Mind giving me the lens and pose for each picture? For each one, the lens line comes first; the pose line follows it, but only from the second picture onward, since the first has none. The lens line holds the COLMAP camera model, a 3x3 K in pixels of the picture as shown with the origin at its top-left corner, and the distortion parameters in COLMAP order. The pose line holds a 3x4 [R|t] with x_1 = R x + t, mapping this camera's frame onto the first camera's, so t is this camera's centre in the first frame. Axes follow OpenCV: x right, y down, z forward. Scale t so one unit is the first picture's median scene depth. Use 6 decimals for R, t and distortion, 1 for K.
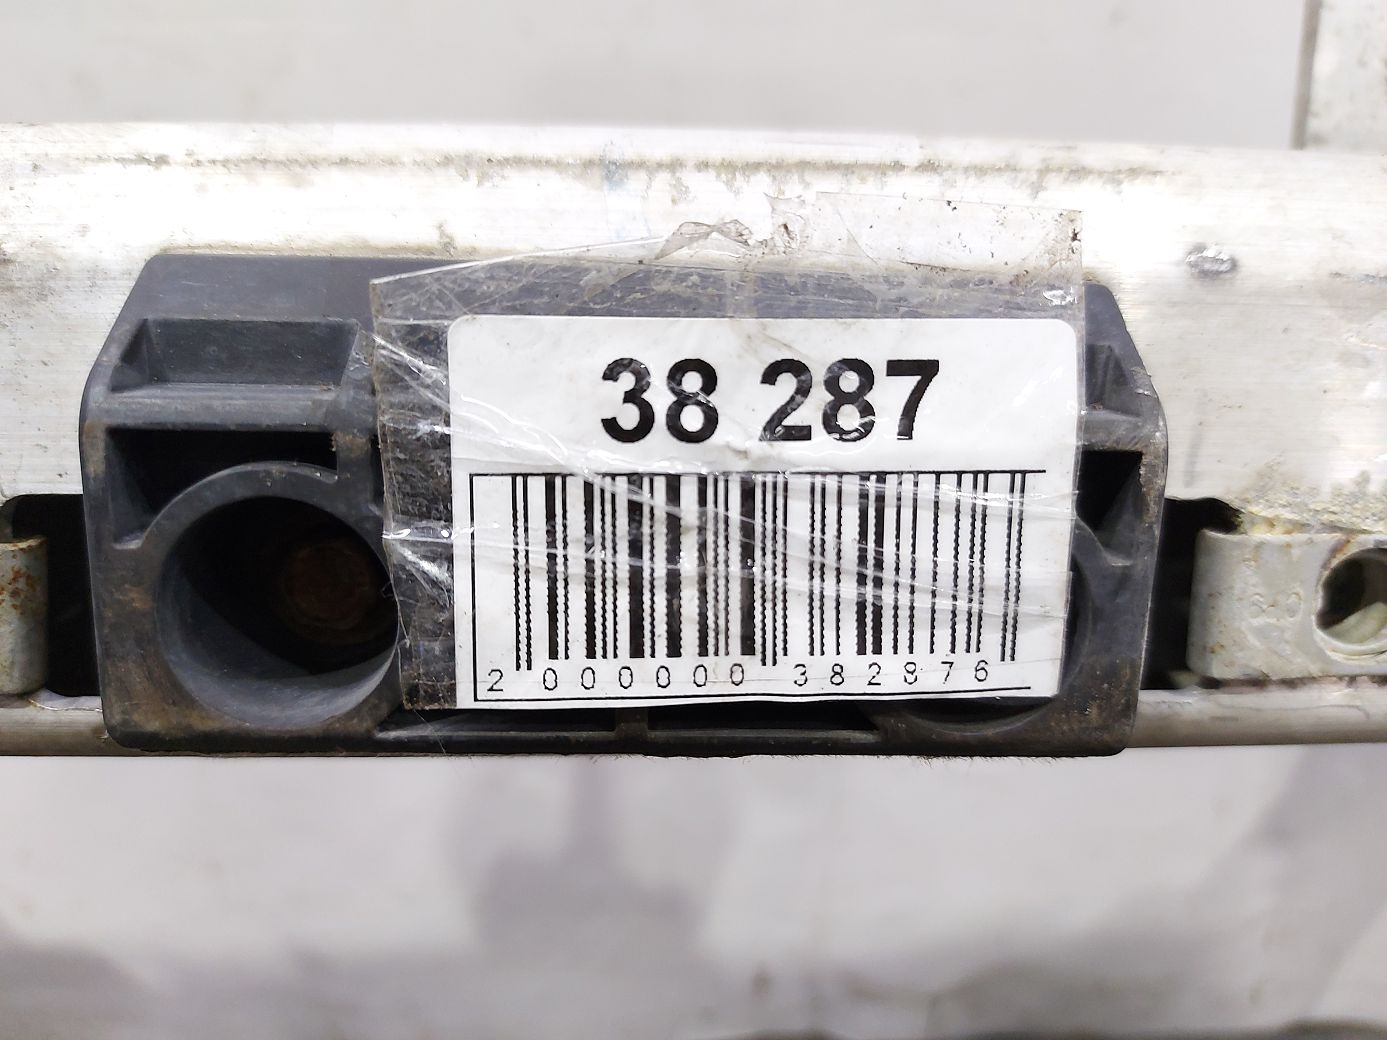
lens RADIAL K [[1048.4, 0, 693.5], [0, 1048.4, 520.0], [0, 0, 1]] dist [-0.001623, -0.058466]
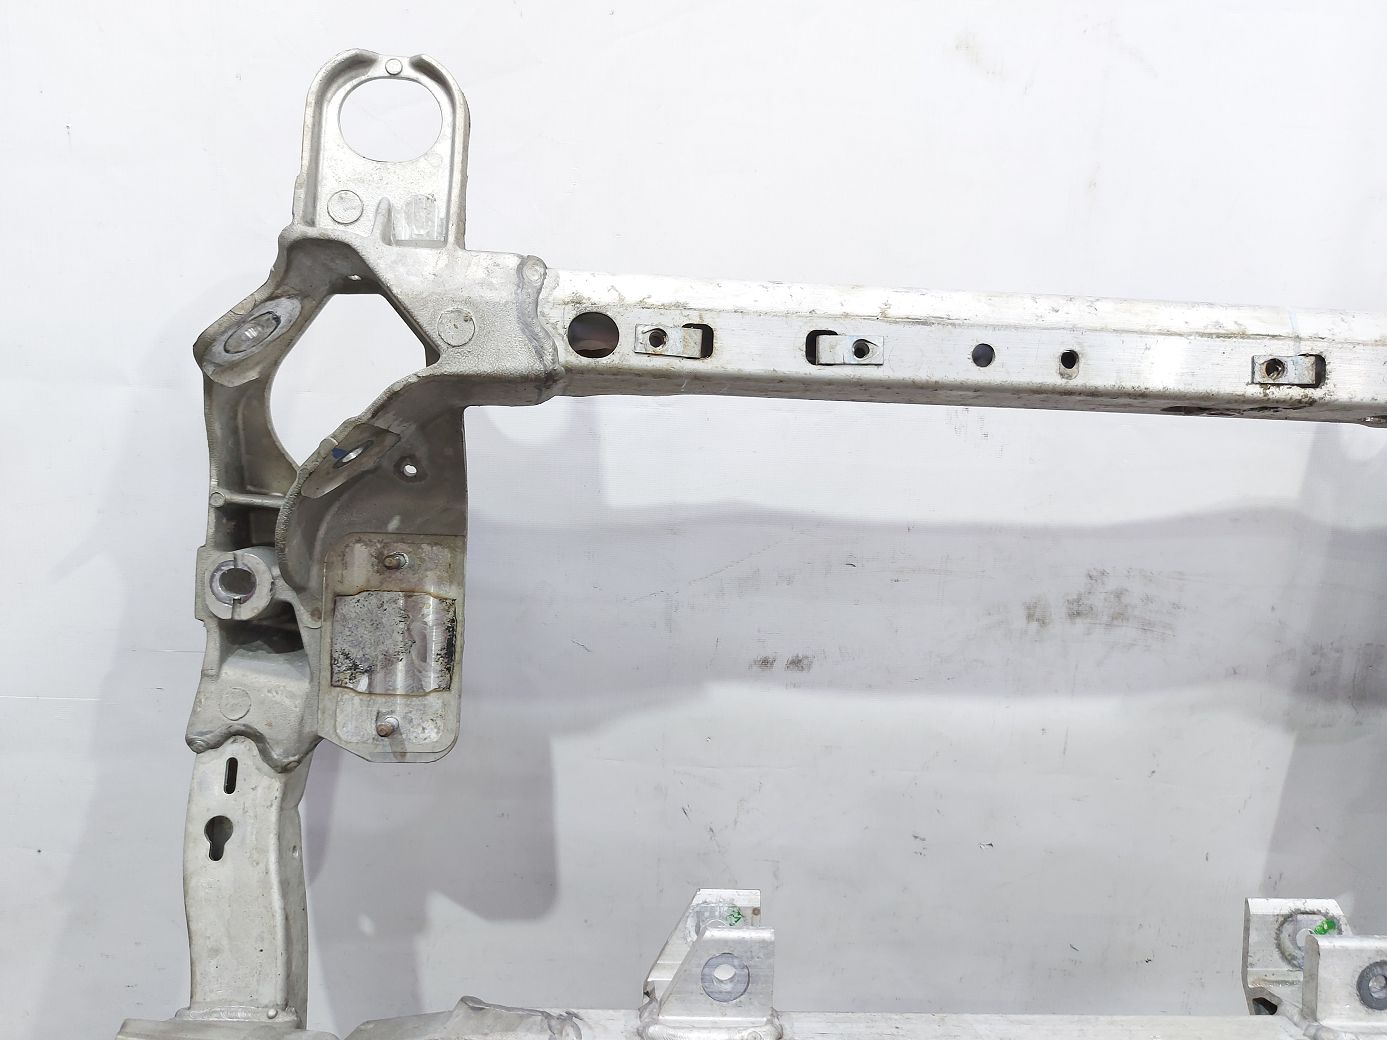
lens RADIAL K [[1007.3, 0, 690.5], [0, 1007.3, 524.8], [0, 0, 1]] dist [0.087960, -0.131546]
pose [[0.999681, 0.024137, 0.007469, -1.517594], [-0.022097, 0.978564, -0.204752, -1.458755], [-0.012251, 0.204522, 0.978785, -3.037870]]
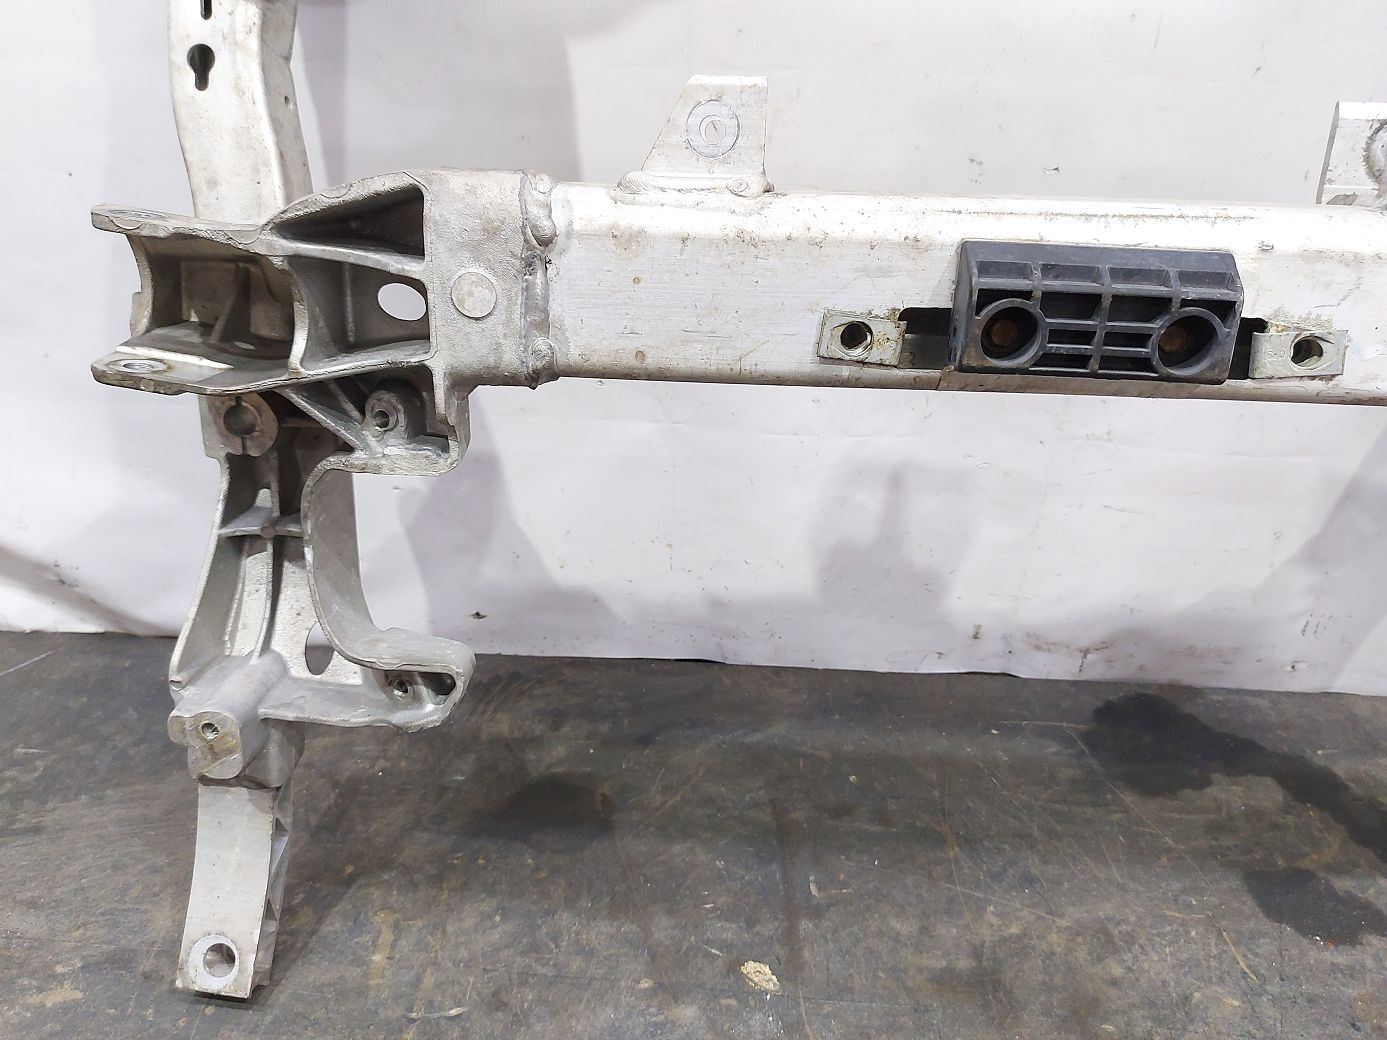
lens RADIAL K [[1013.5, 0, 693.5], [0, 1013.5, 520.0], [0, 0, 1]] dist [0.047831, -0.072560]
pose [[0.994692, 0.047174, -0.091448, -1.007608], [-0.035212, 0.991114, 0.128269, 0.273817], [0.096686, -0.124368, 0.987514, -2.571593]]
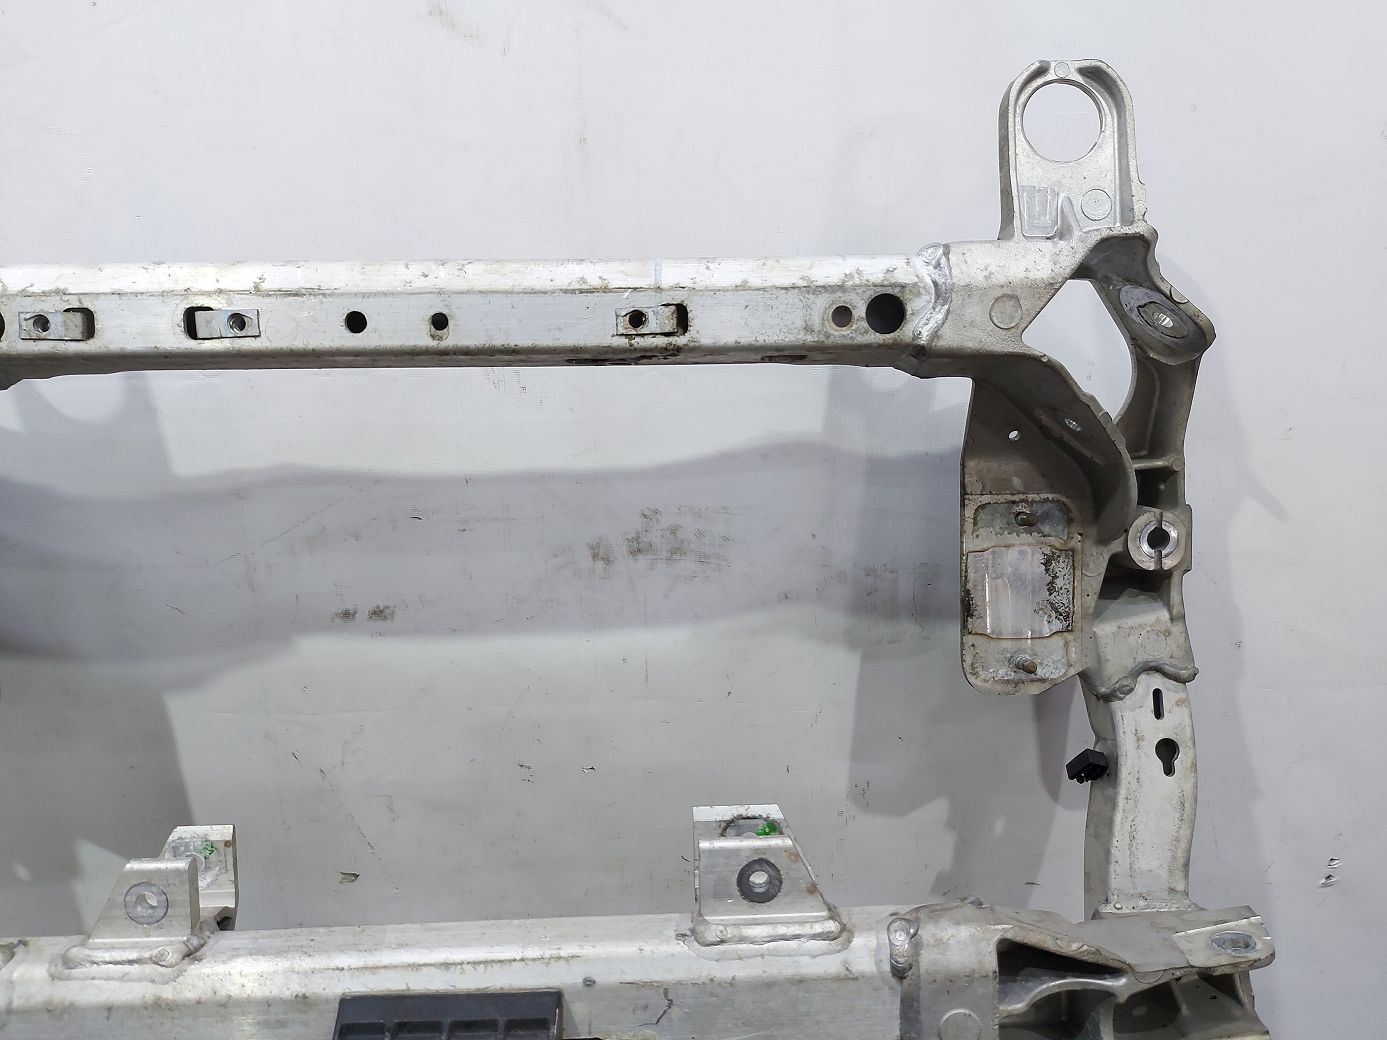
lens RADIAL K [[998.2, 0, 691.1], [0, 998.2, 523.7], [0, 0, 1]] dist [0.086933, -0.121291]
pose [[0.999316, -0.033315, -0.016044, 1.031327], [0.030537, 0.988221, -0.149956, -1.443670], [0.020851, 0.149363, 0.988563, -3.294921]]
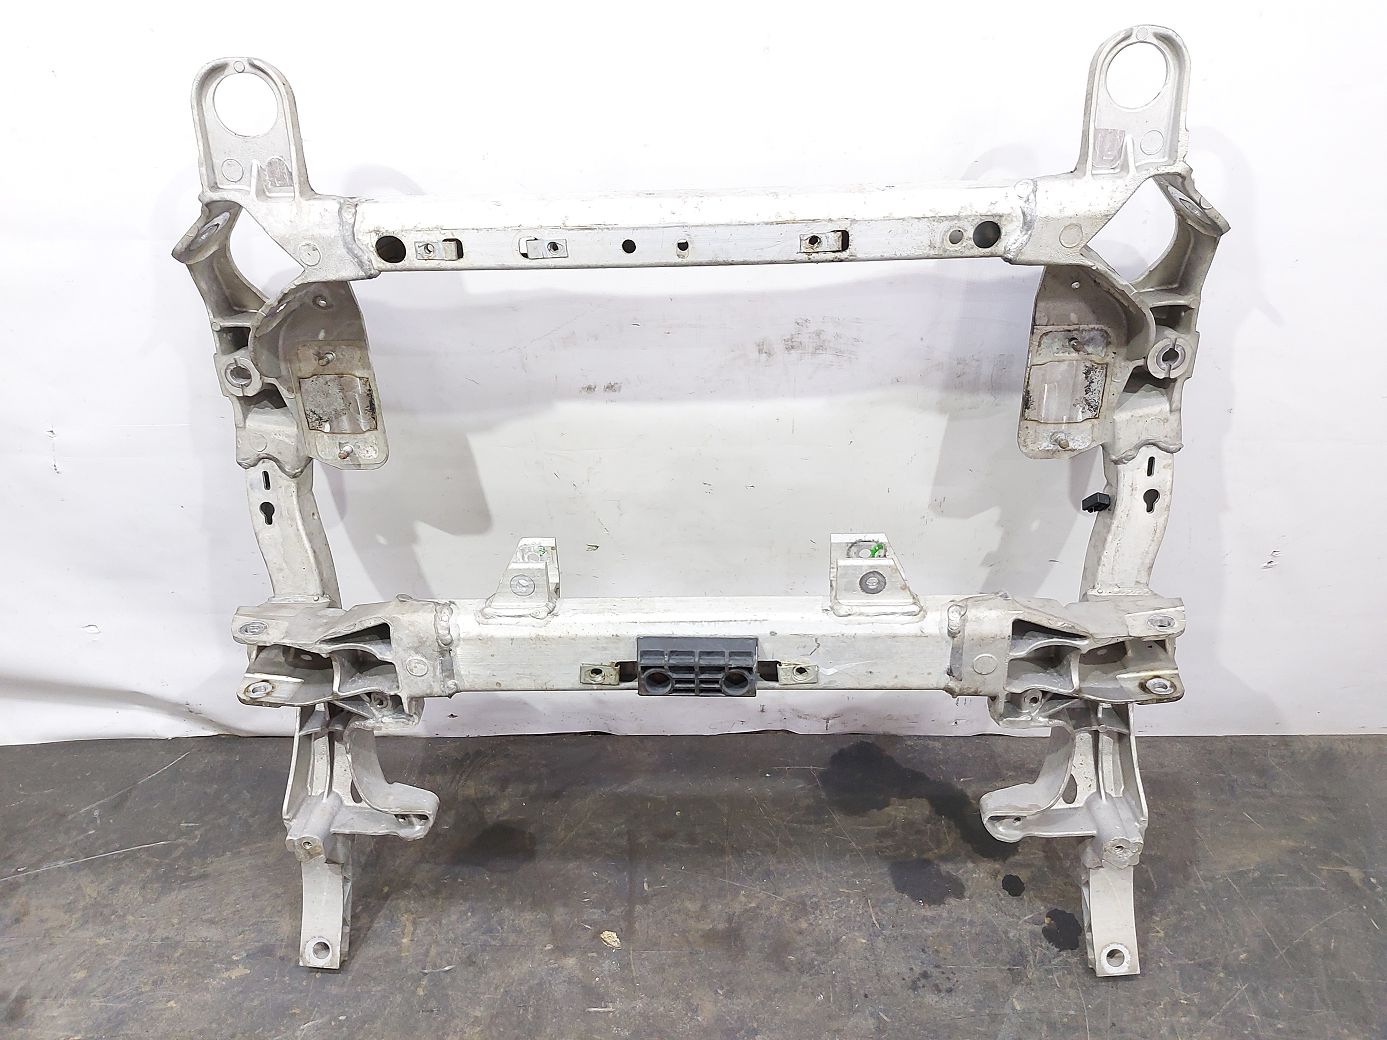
lens RADIAL K [[998.2, 0, 691.1], [0, 998.2, 523.7], [0, 0, 1]] dist [0.086933, -0.121291]
pose [[0.994766, -0.002289, -0.102153, 0.641521], [0.026780, 0.970643, 0.239030, -2.732604], [0.098607, -0.240515, 0.965624, -5.778660]]
